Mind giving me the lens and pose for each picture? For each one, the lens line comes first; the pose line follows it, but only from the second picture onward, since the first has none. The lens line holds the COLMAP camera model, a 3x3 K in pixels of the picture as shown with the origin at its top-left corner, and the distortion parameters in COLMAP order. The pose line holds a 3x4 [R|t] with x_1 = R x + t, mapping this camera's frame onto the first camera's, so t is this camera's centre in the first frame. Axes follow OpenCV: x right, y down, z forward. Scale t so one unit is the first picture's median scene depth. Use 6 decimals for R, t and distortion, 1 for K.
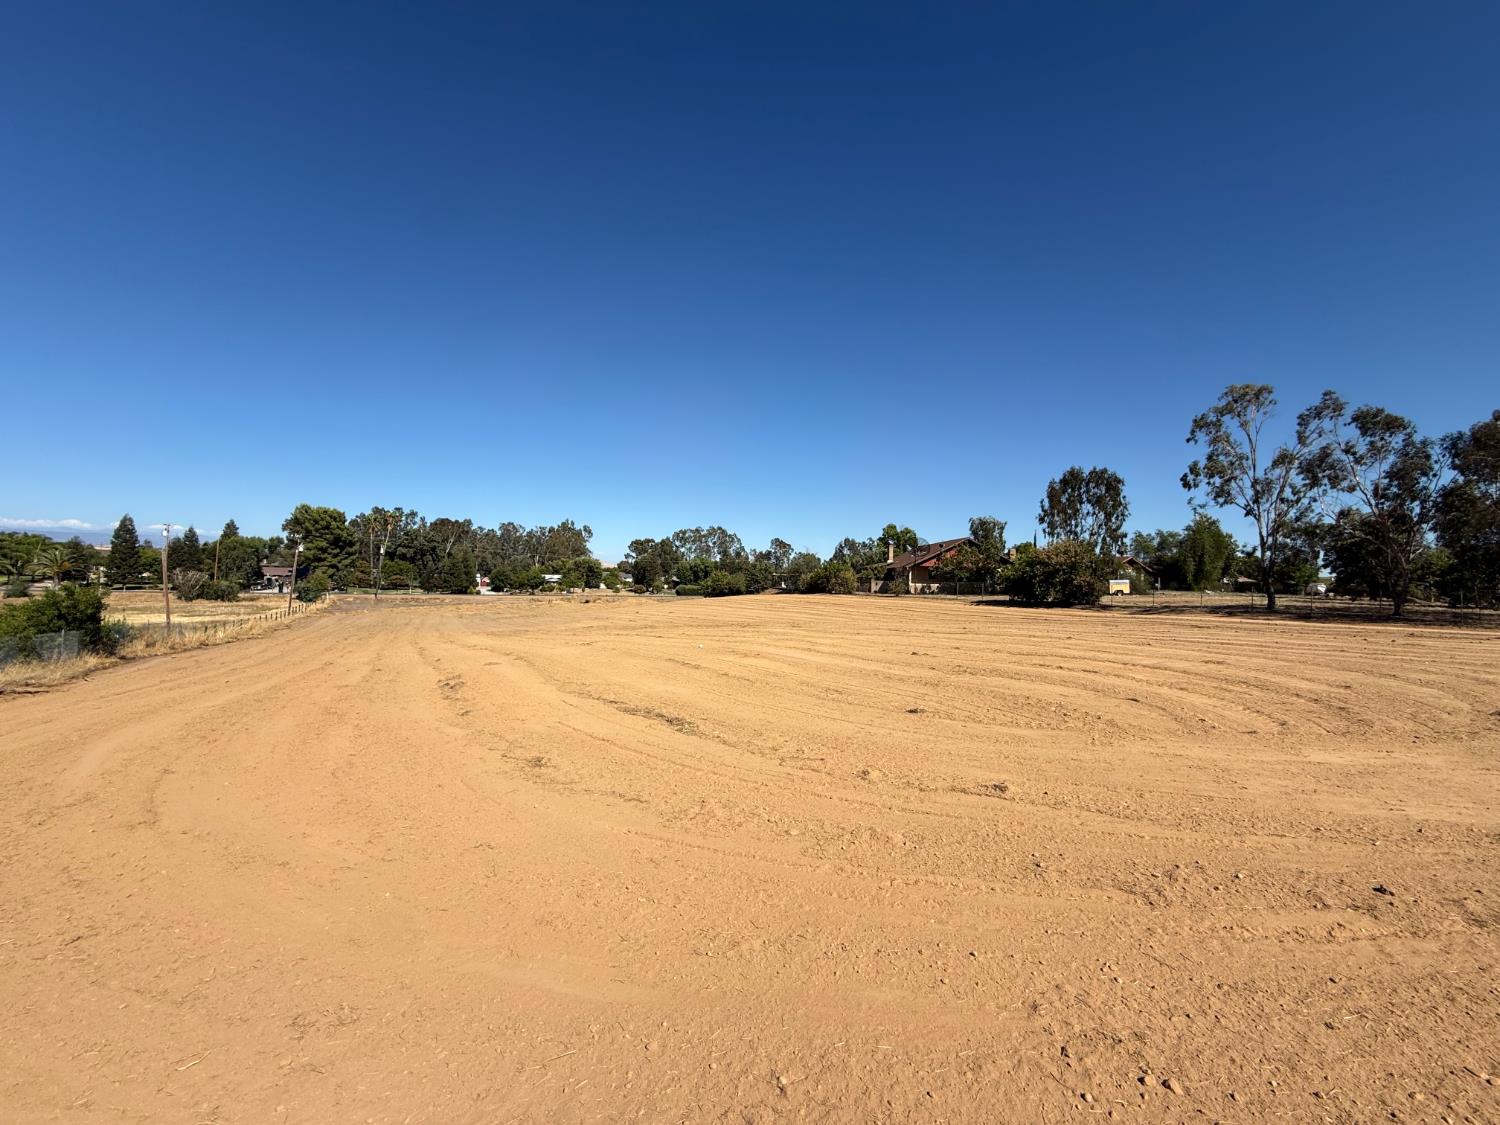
lens RADIAL K [[599.9, 0, 746.9], [0, 599.9, 560.1], [0, 0, 1]] dist [-0.002962, 0.000956]
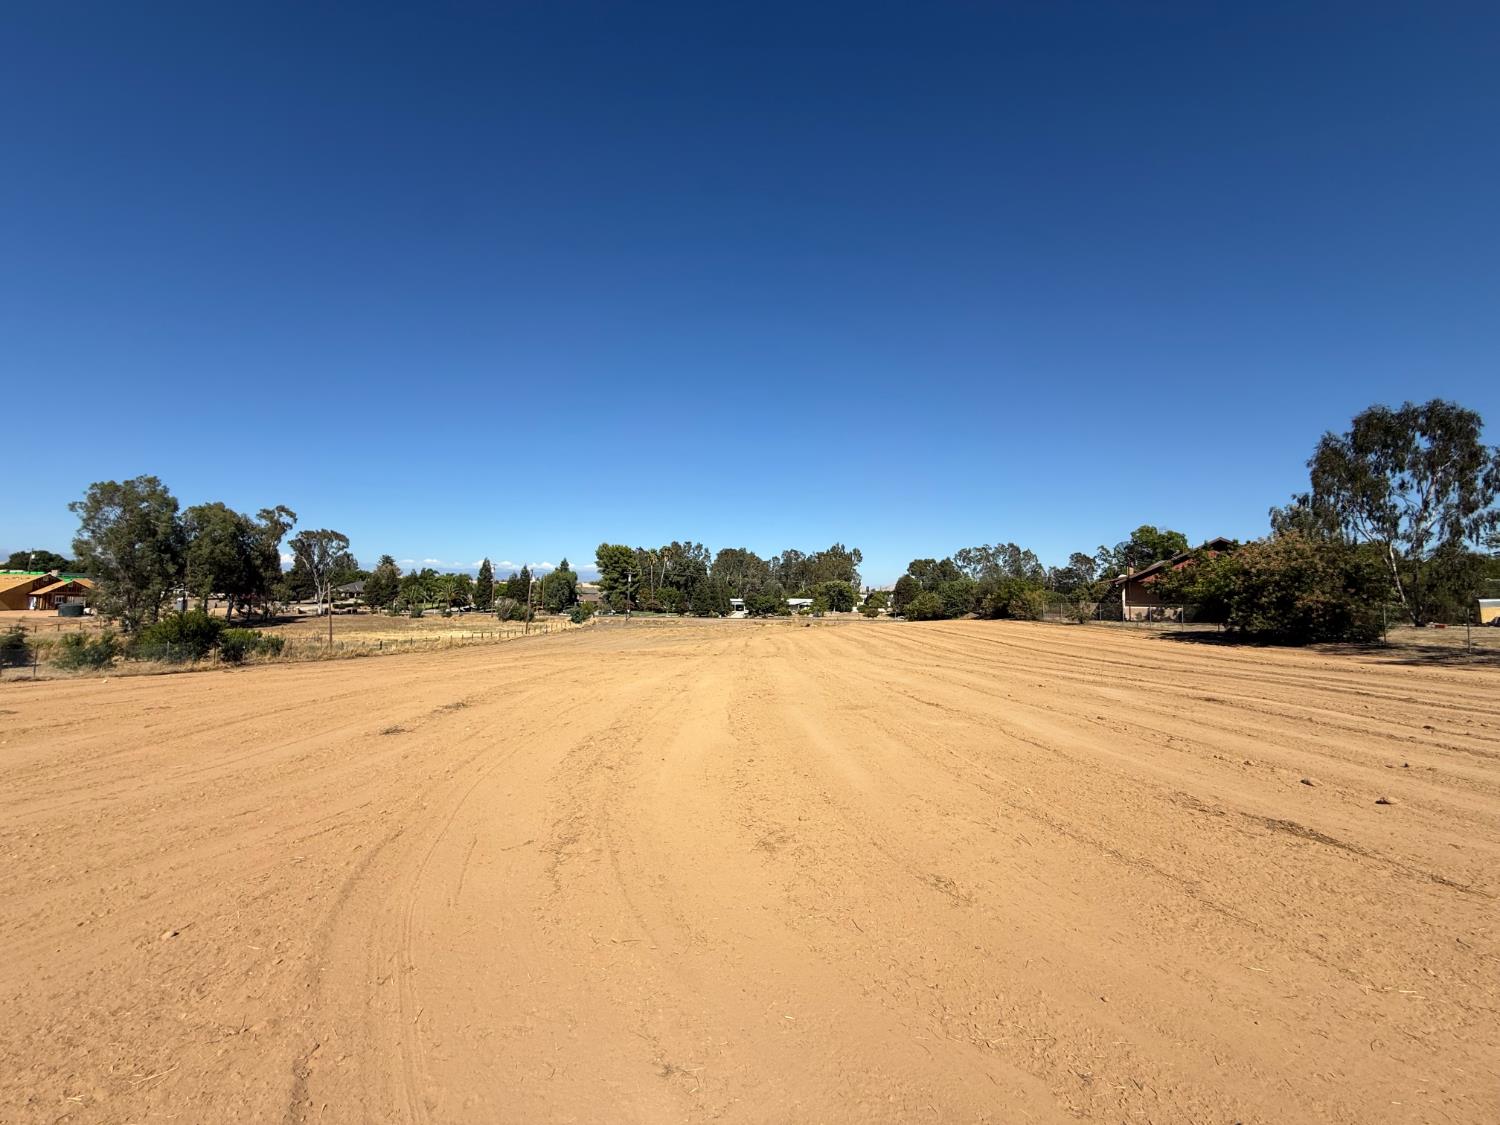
lens RADIAL K [[599.9, 0, 736.4], [0, 599.9, 568.0], [0, 0, 1]] dist [-0.002962, 0.000956]
pose [[0.868748, -0.034518, -0.494049, 0.094771], [0.021584, 0.999259, -0.031863, 0.002472], [0.494783, 0.017018, 0.868850, 0.060325]]
